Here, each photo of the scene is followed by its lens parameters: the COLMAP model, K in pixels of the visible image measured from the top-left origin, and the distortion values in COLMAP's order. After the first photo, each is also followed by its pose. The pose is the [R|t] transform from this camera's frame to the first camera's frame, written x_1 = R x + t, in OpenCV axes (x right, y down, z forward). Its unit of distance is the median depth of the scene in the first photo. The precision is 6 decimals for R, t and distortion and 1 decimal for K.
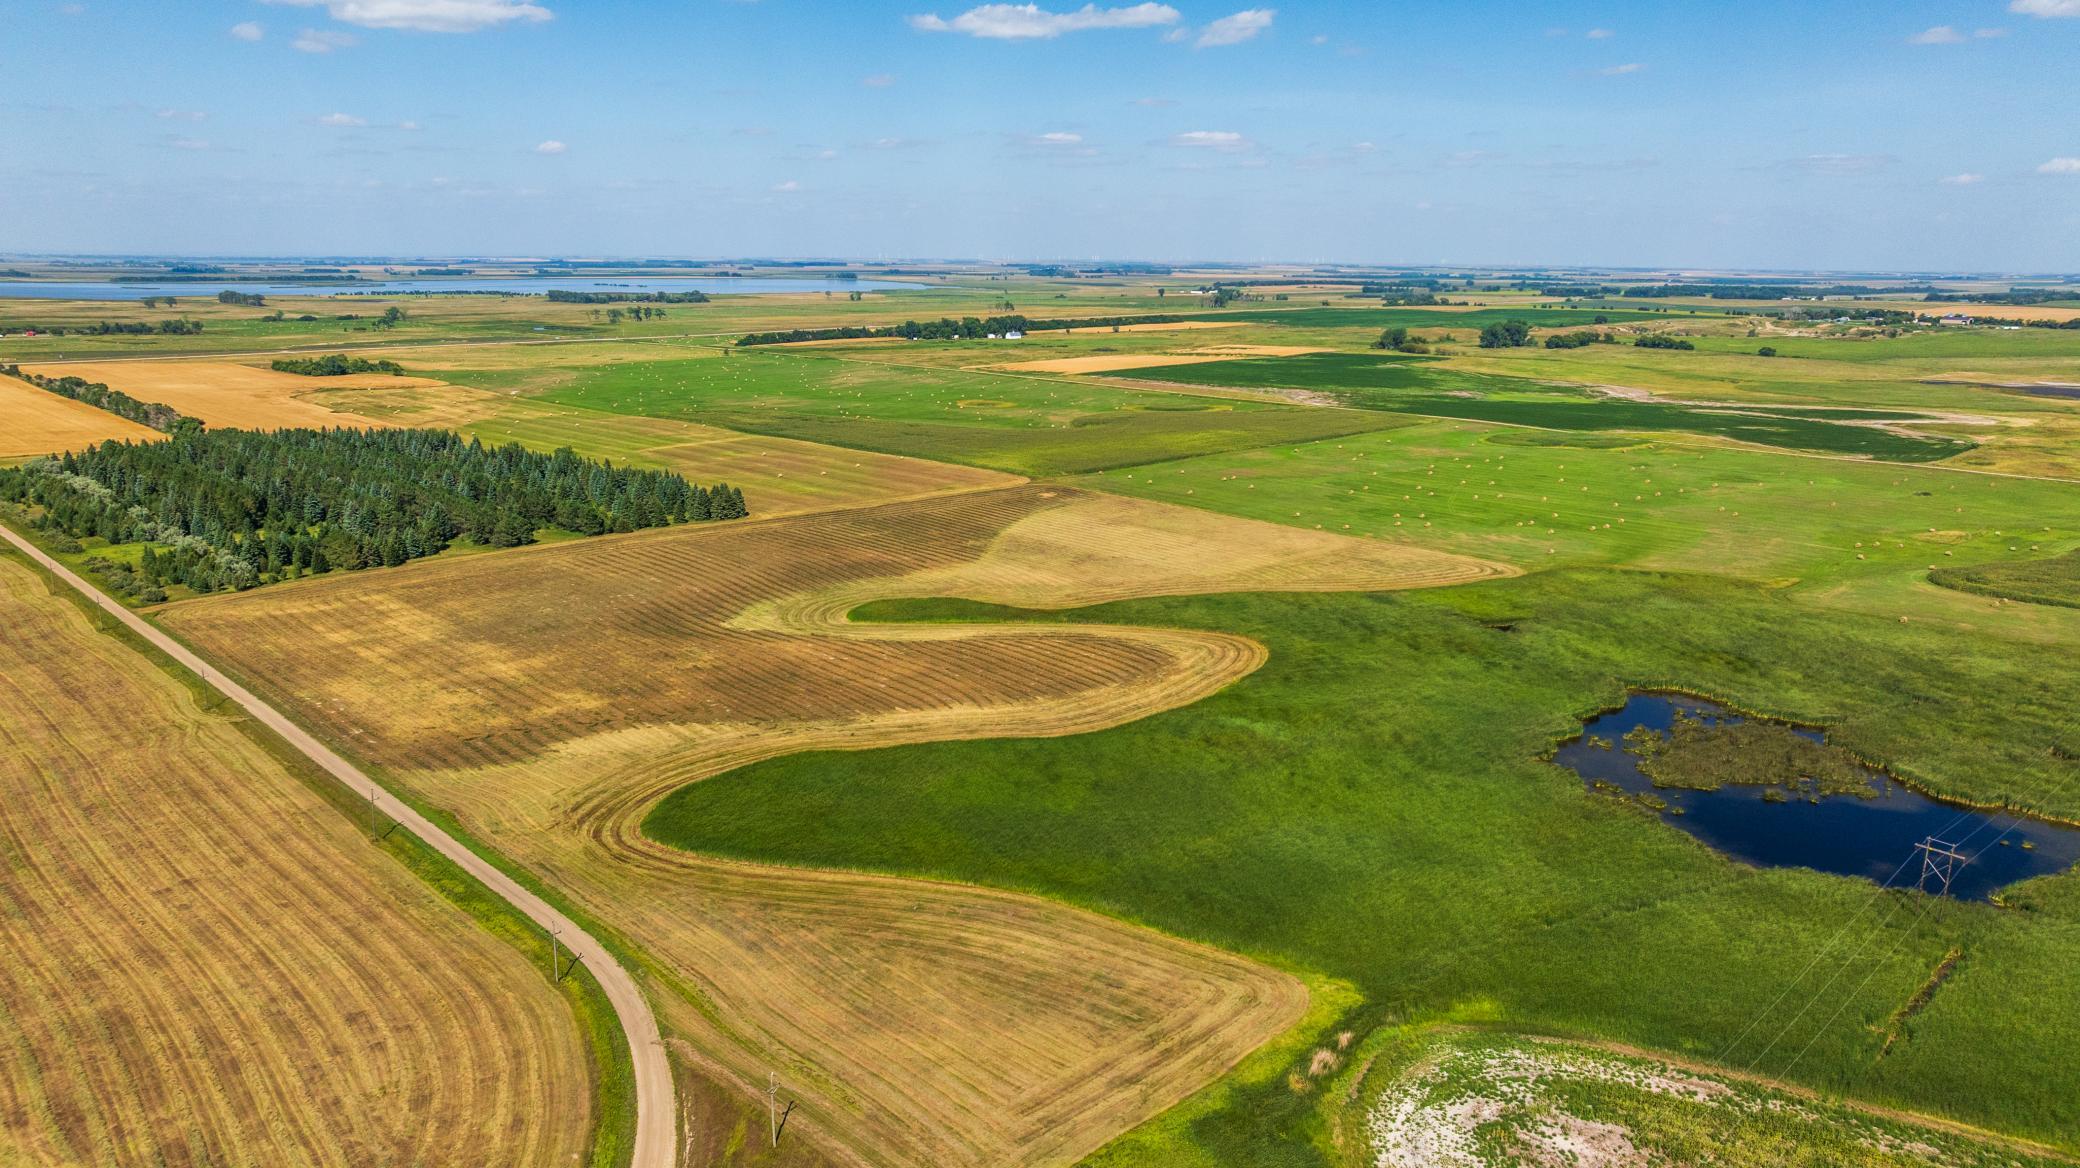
lens RADIAL K [[1463.7, 0, 1034.8], [0, 1463.7, 589.1], [0, 0, 1]] dist [-0.033719, 0.027678]
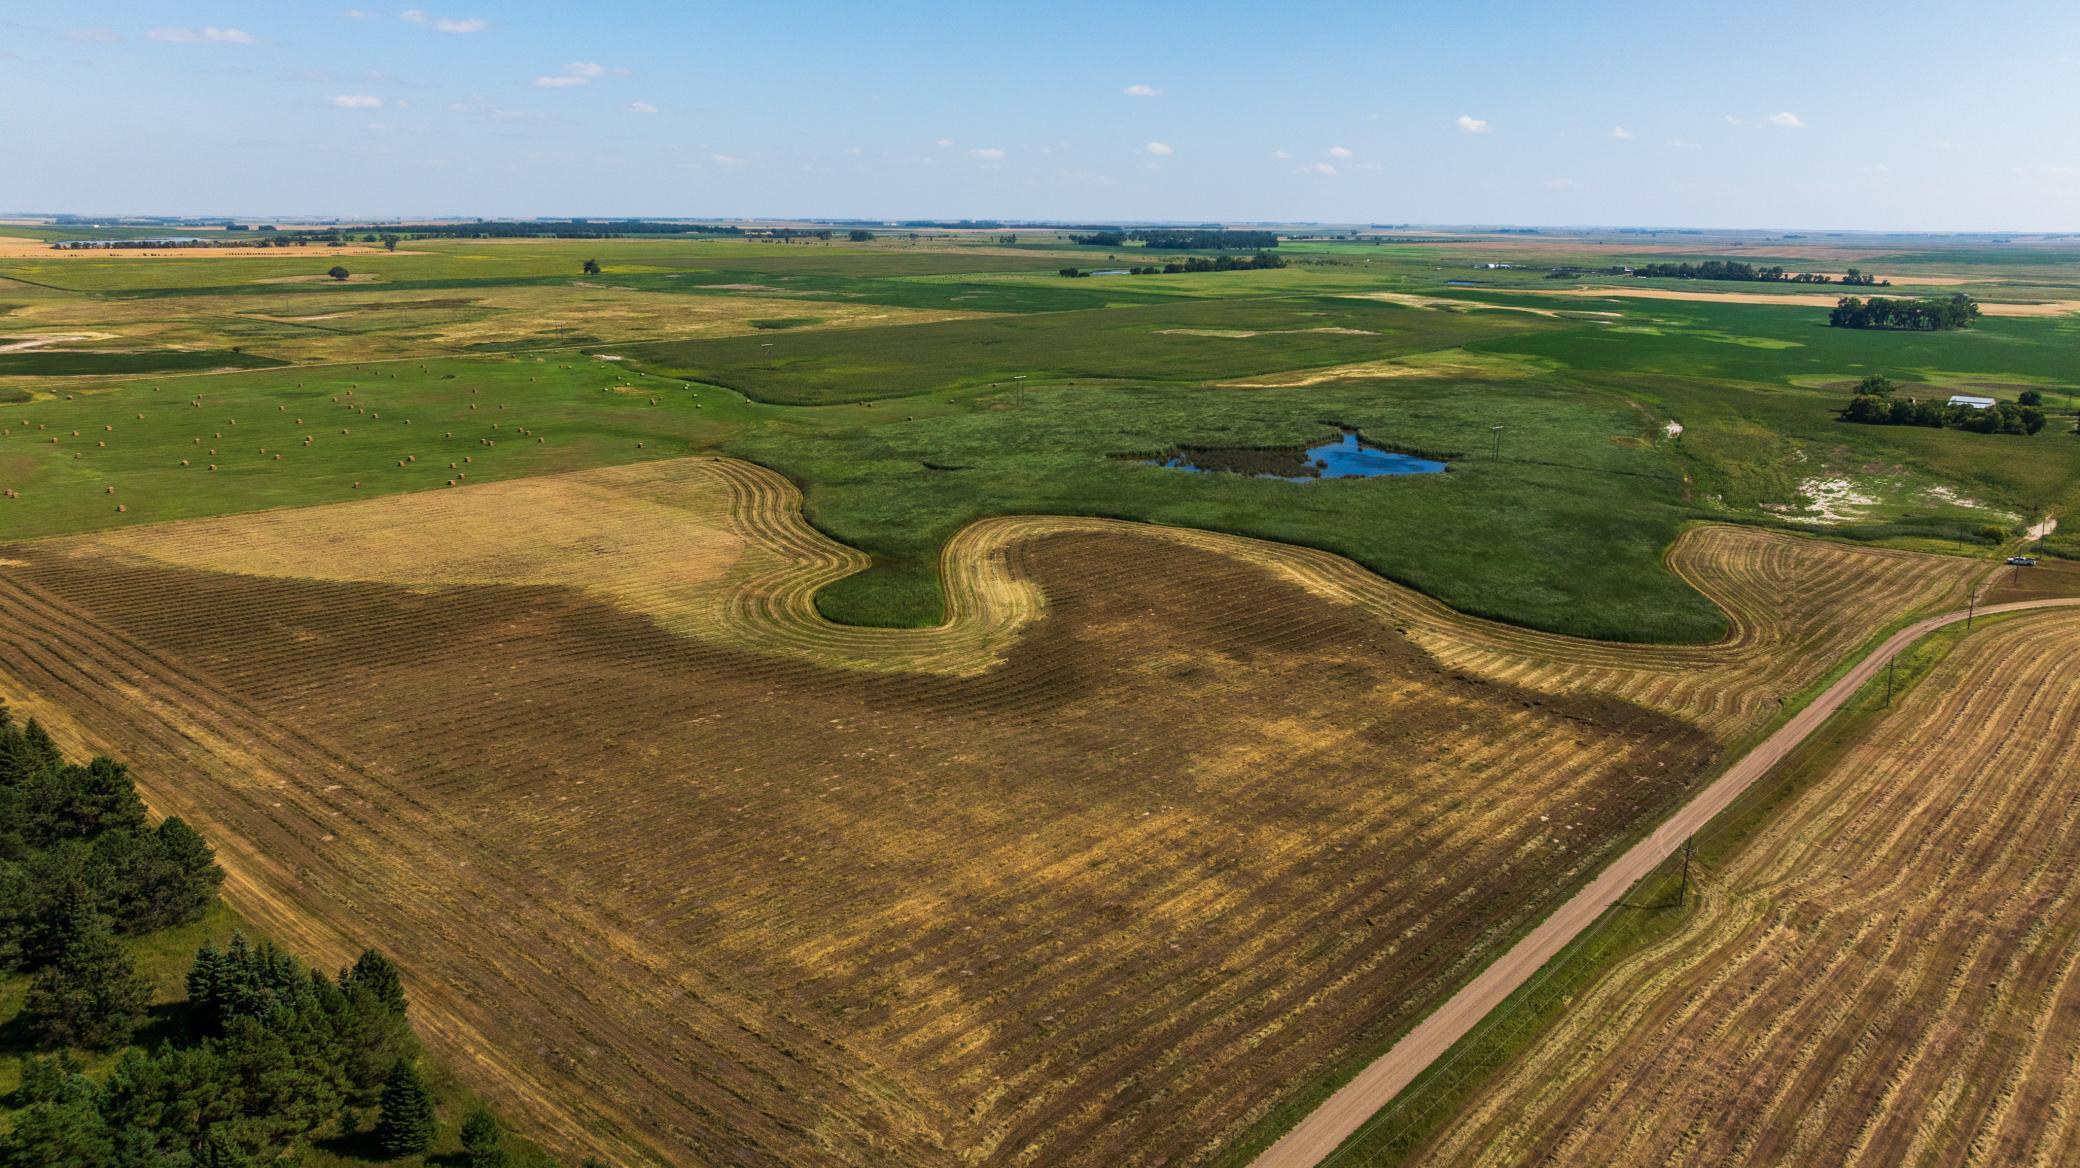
lens RADIAL K [[1463.7, 0, 1040.2], [0, 1463.7, 584.4], [0, 0, 1]] dist [-0.033719, 0.027678]
pose [[-0.071694, -0.253377, 0.964707, -0.953790], [0.213179, 0.940955, 0.262981, -0.204745], [-0.974379, 0.224509, -0.013446, 1.105357]]
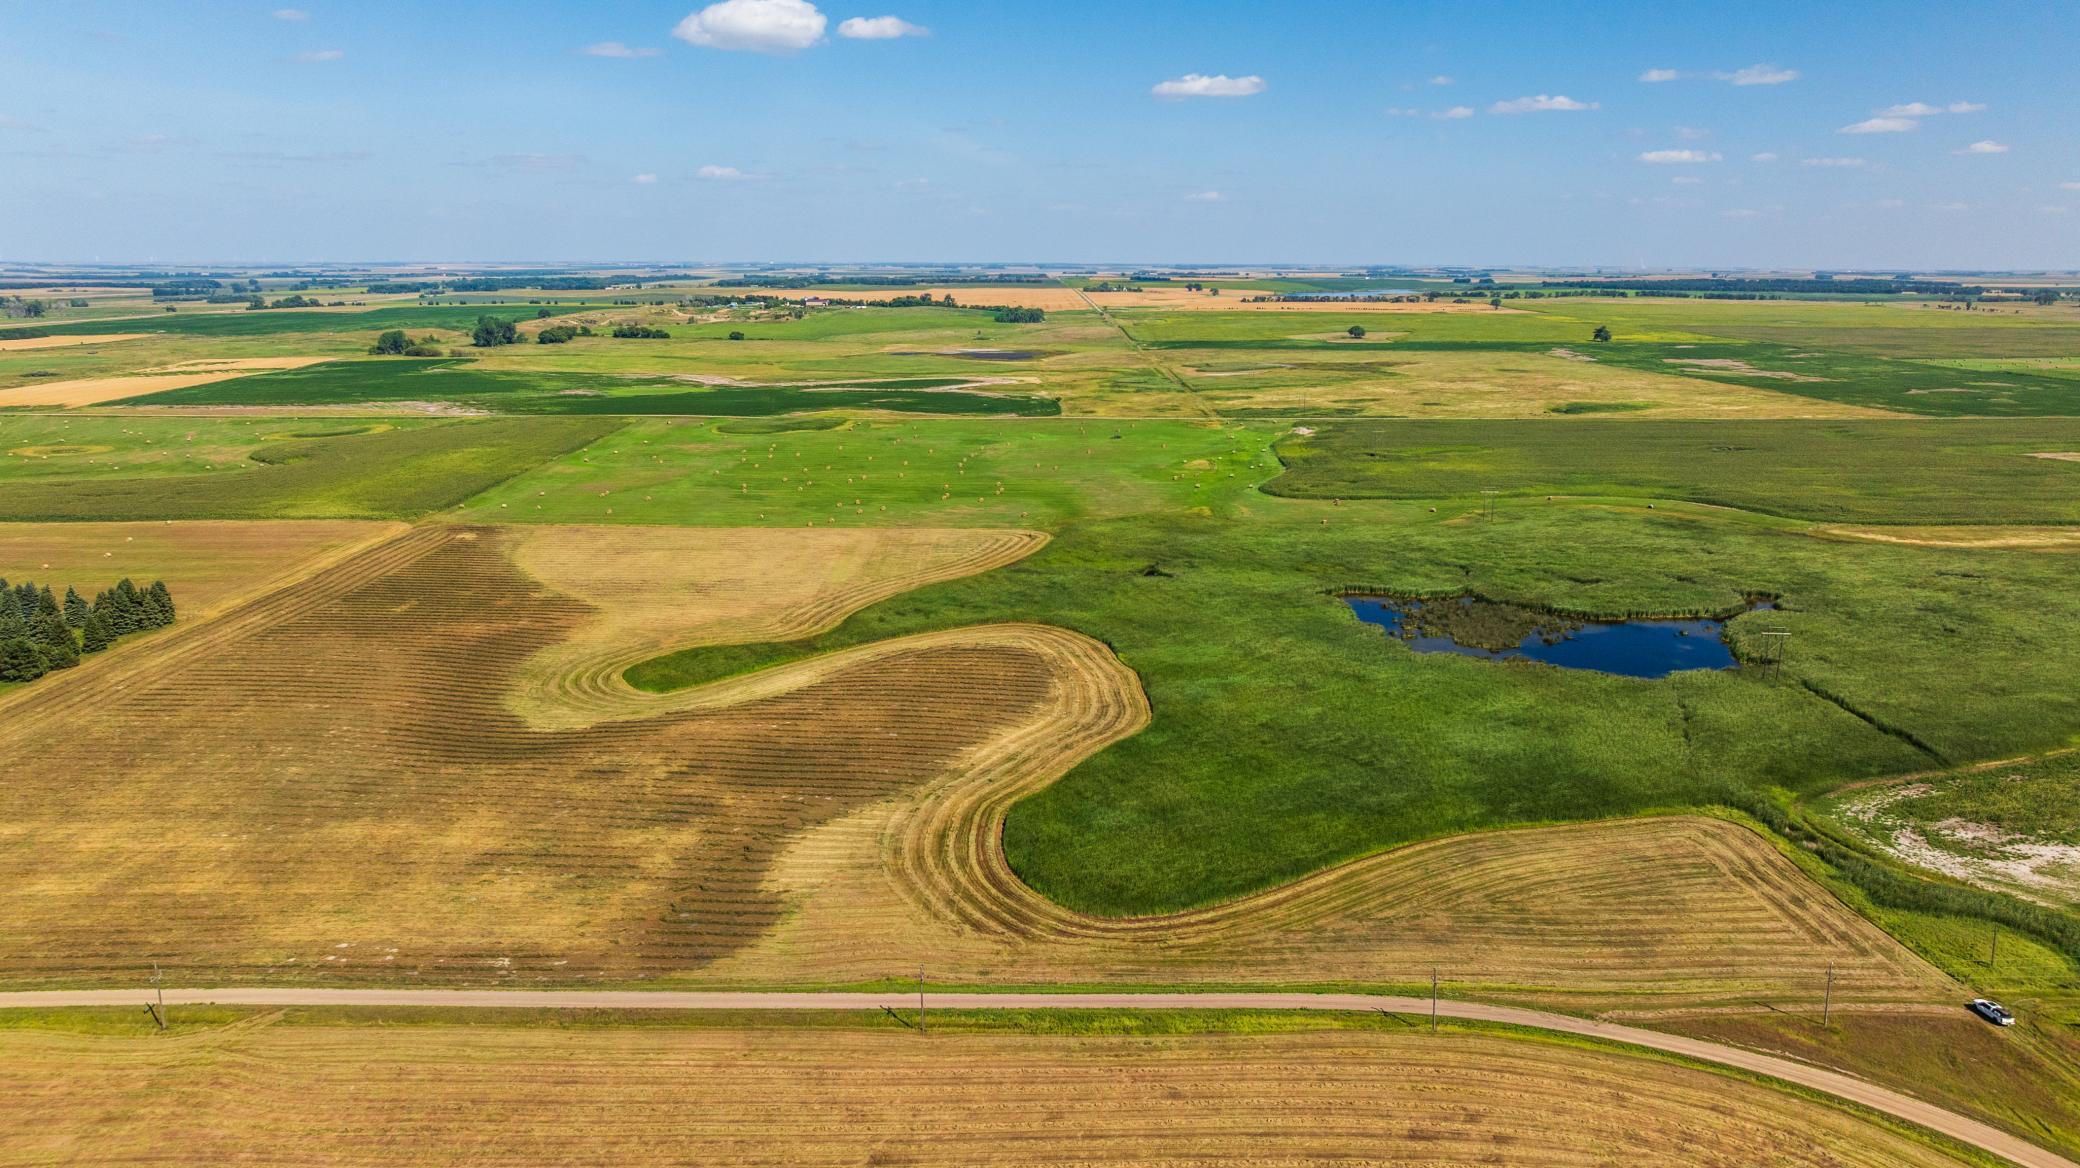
lens RADIAL K [[1463.7, 0, 1037.0], [0, 1463.7, 576.6], [0, 0, 1]] dist [-0.033719, 0.027678]
pose [[0.685617, -0.161324, 0.709862, -0.652466], [0.164023, 0.984295, 0.065272, -0.073179], [-0.709243, 0.071682, 0.701310, 0.283769]]
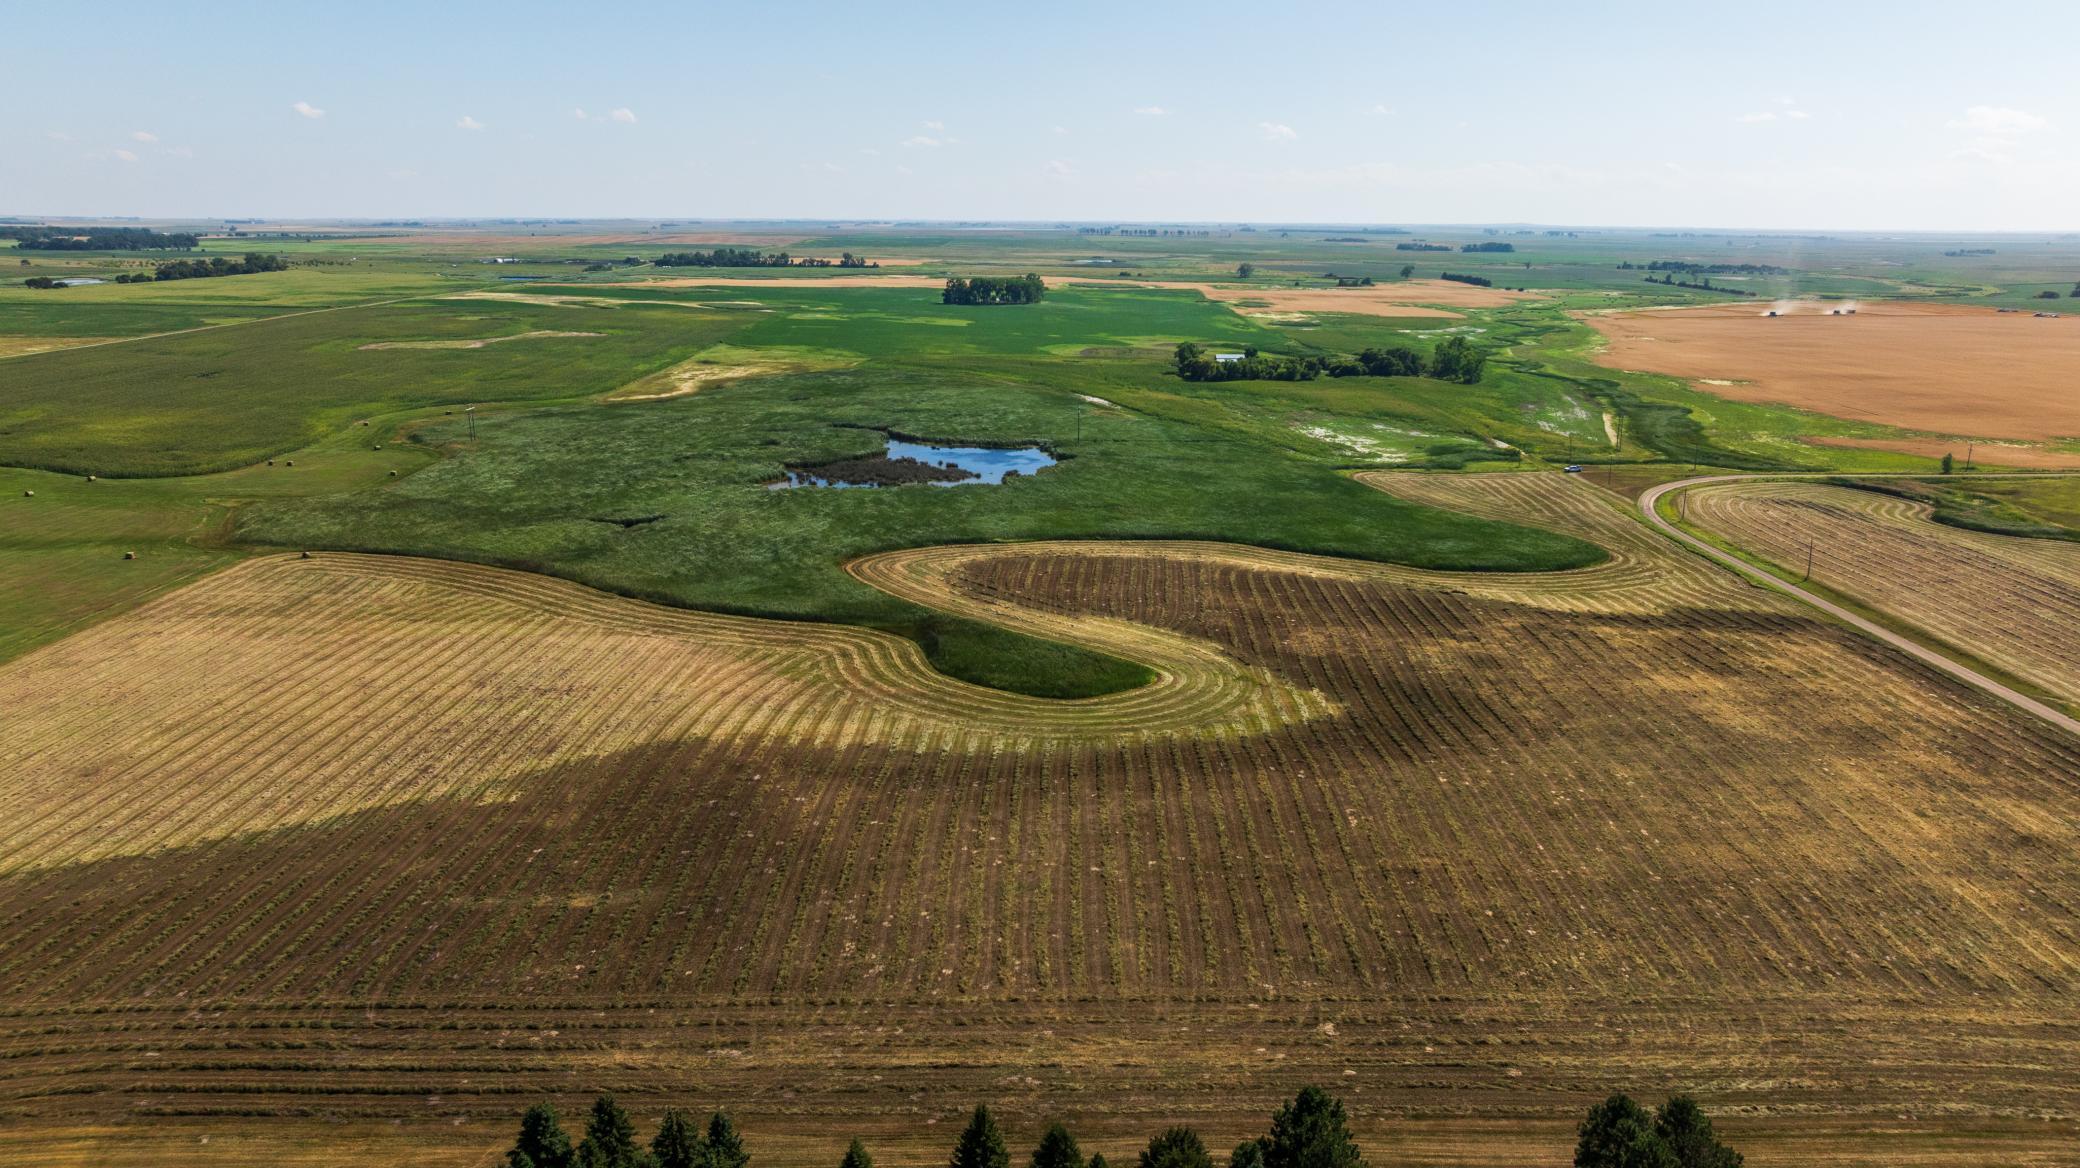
lens RADIAL K [[1463.7, 0, 1040.6], [0, 1463.7, 581.5], [0, 0, 1]] dist [-0.033719, 0.027678]
pose [[-0.724619, -0.180650, 0.665051, -0.591847], [0.140613, 0.905973, 0.399300, -0.326433], [-0.674652, 0.382855, -0.631084, 1.652586]]
